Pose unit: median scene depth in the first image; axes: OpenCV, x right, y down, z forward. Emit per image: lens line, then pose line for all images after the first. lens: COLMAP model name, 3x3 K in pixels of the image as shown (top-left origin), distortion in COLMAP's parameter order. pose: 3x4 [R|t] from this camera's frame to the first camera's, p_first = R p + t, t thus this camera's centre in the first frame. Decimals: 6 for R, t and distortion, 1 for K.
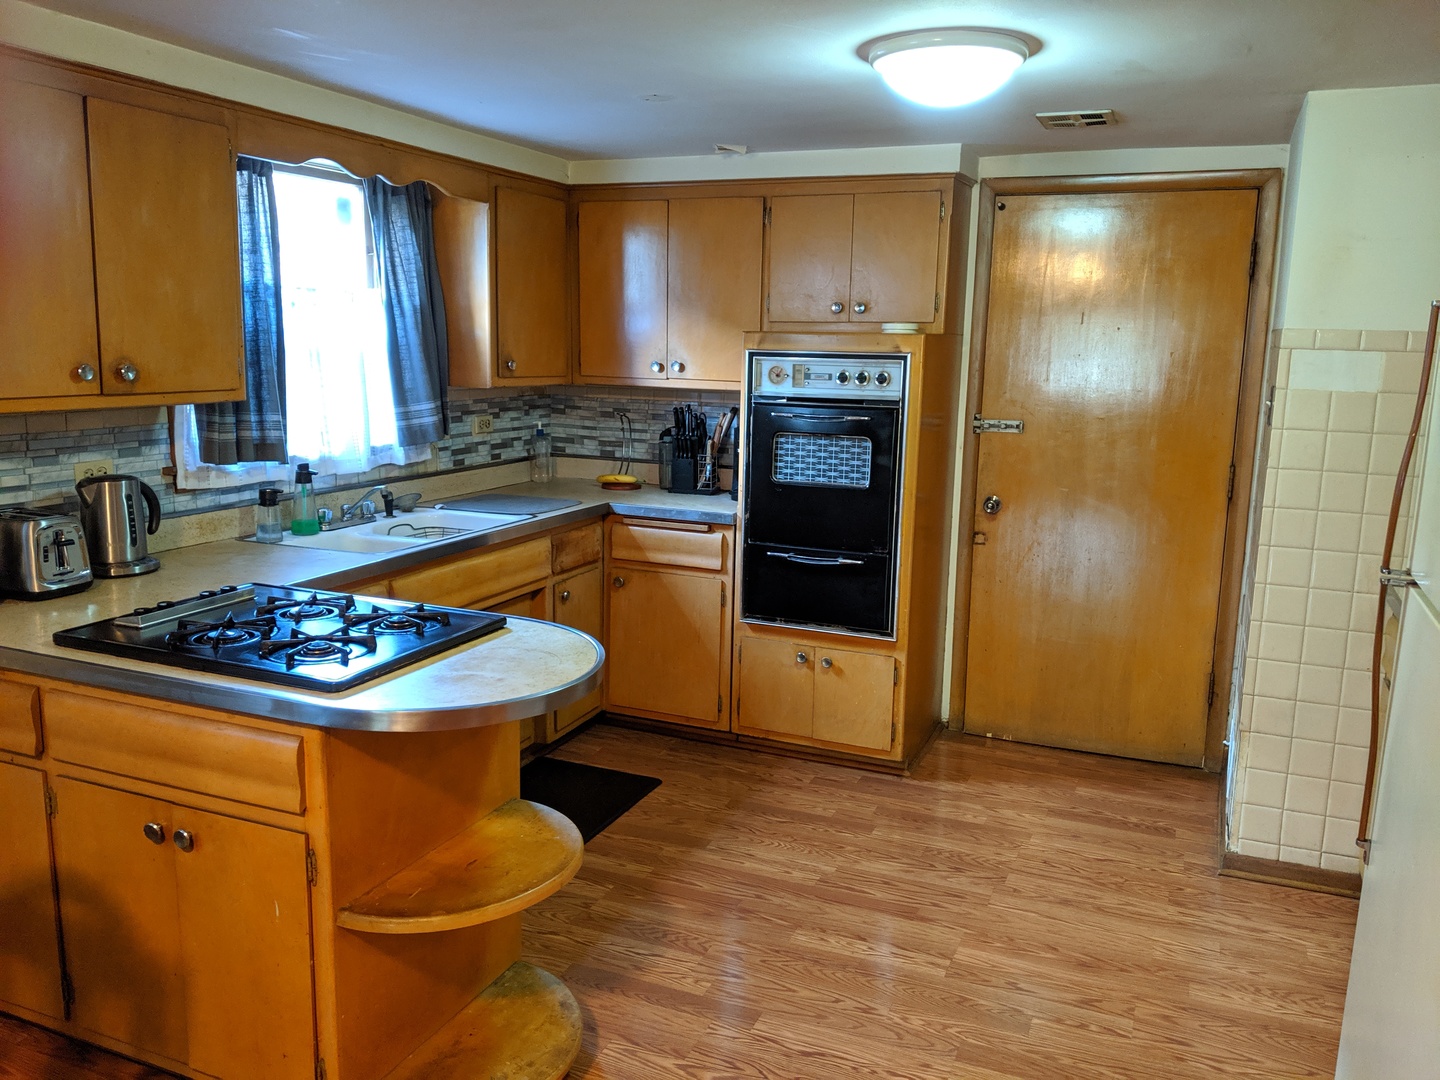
lens RADIAL K [[1161.0, 0, 716.6], [0, 1161.0, 549.9], [0, 0, 1]] dist [0.071195, -0.133168]
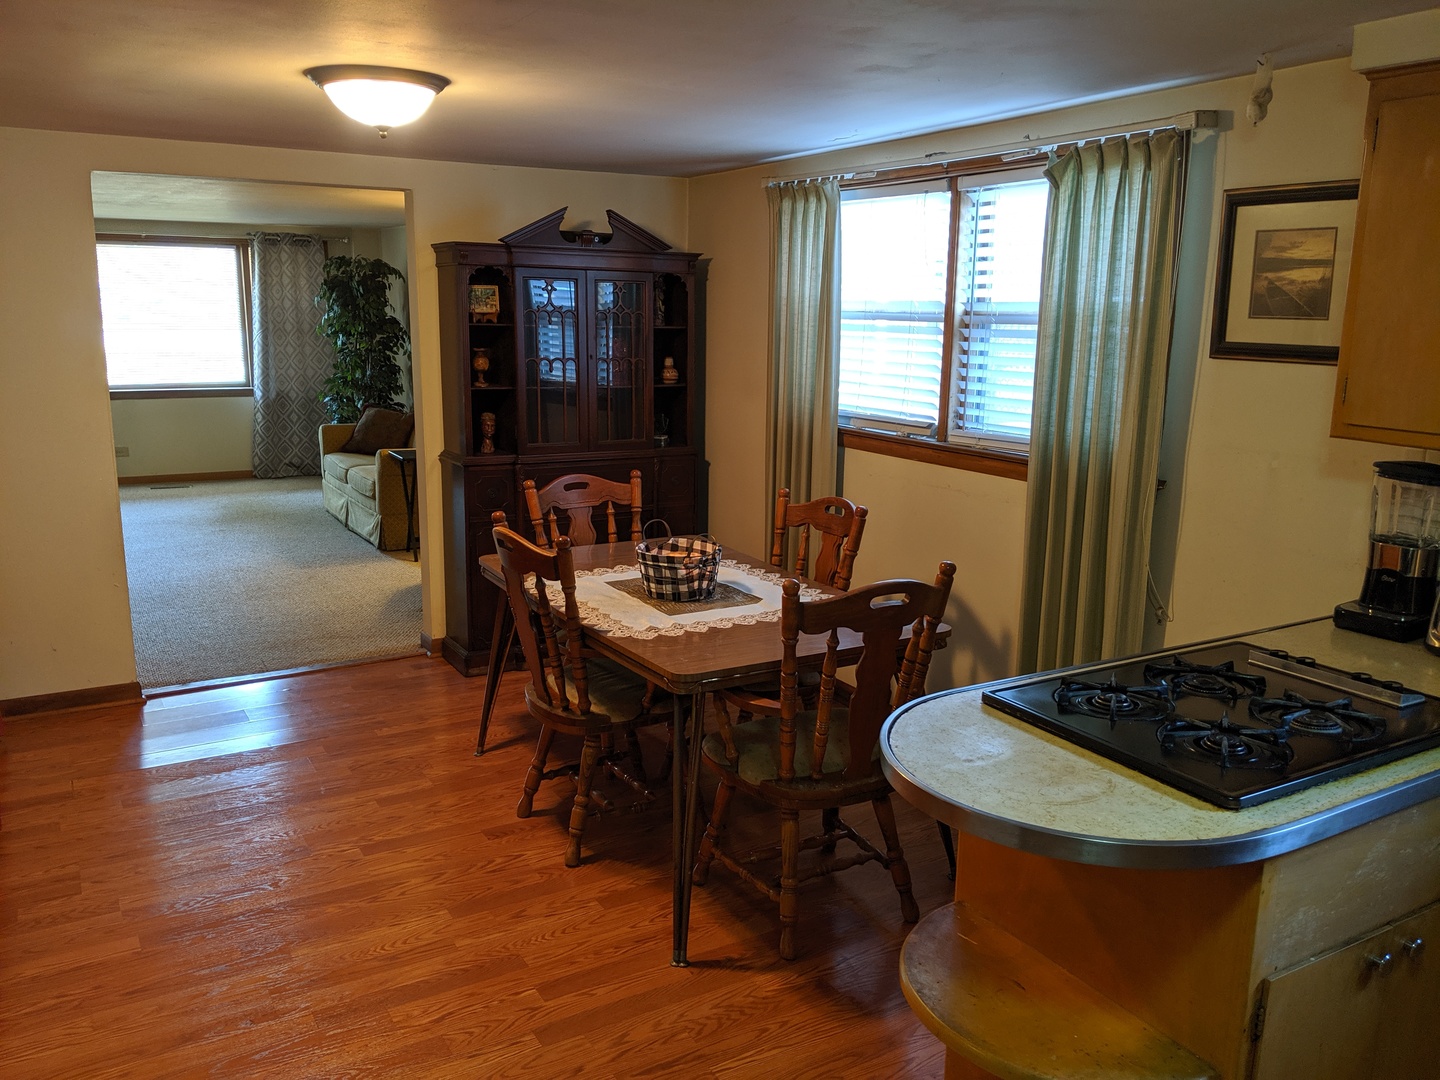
lens RADIAL K [[1161.0, 0, 716.6], [0, 1161.0, 549.9], [0, 0, 1]] dist [0.071195, -0.133168]
pose [[-0.590770, 0.137902, -0.794968, 0.479648], [-0.172282, 0.941002, 0.291263, -0.207749], [0.788232, 0.309028, -0.532158, 1.029285]]
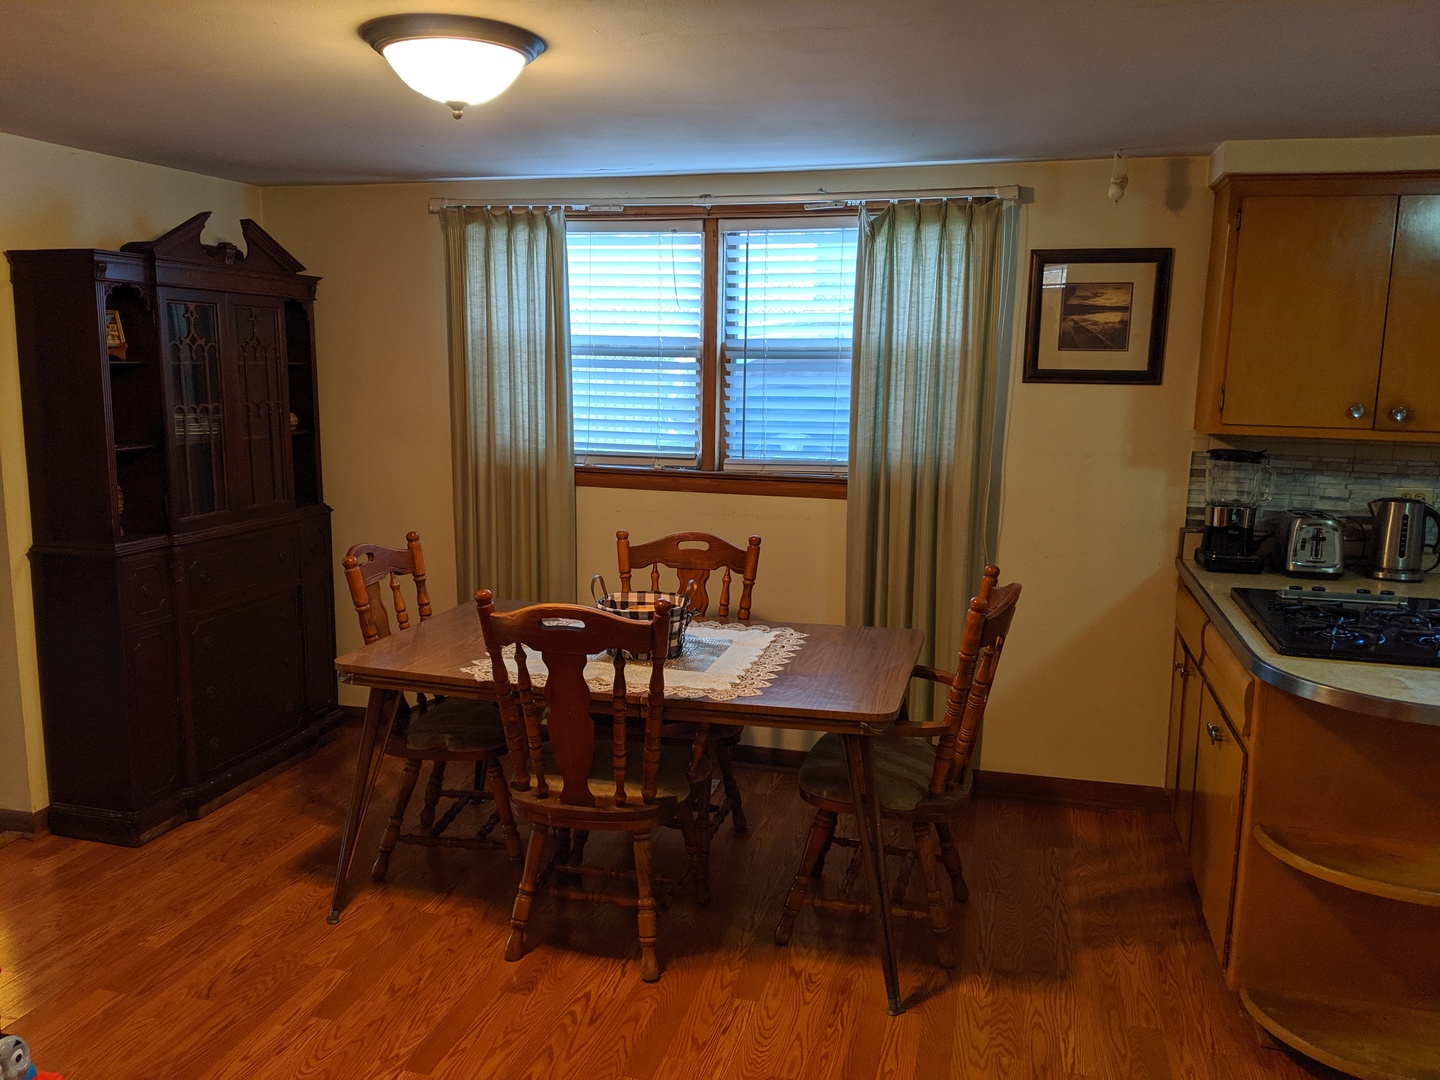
lens RADIAL K [[1161.0, 0, 716.6], [0, 1161.0, 549.9], [0, 0, 1]] dist [0.071195, -0.133168]
pose [[0.143568, 0.142099, -0.979386, 0.642533], [-0.189141, 0.975335, 0.113785, -0.015819], [0.971398, 0.168906, 0.166903, 0.127558]]
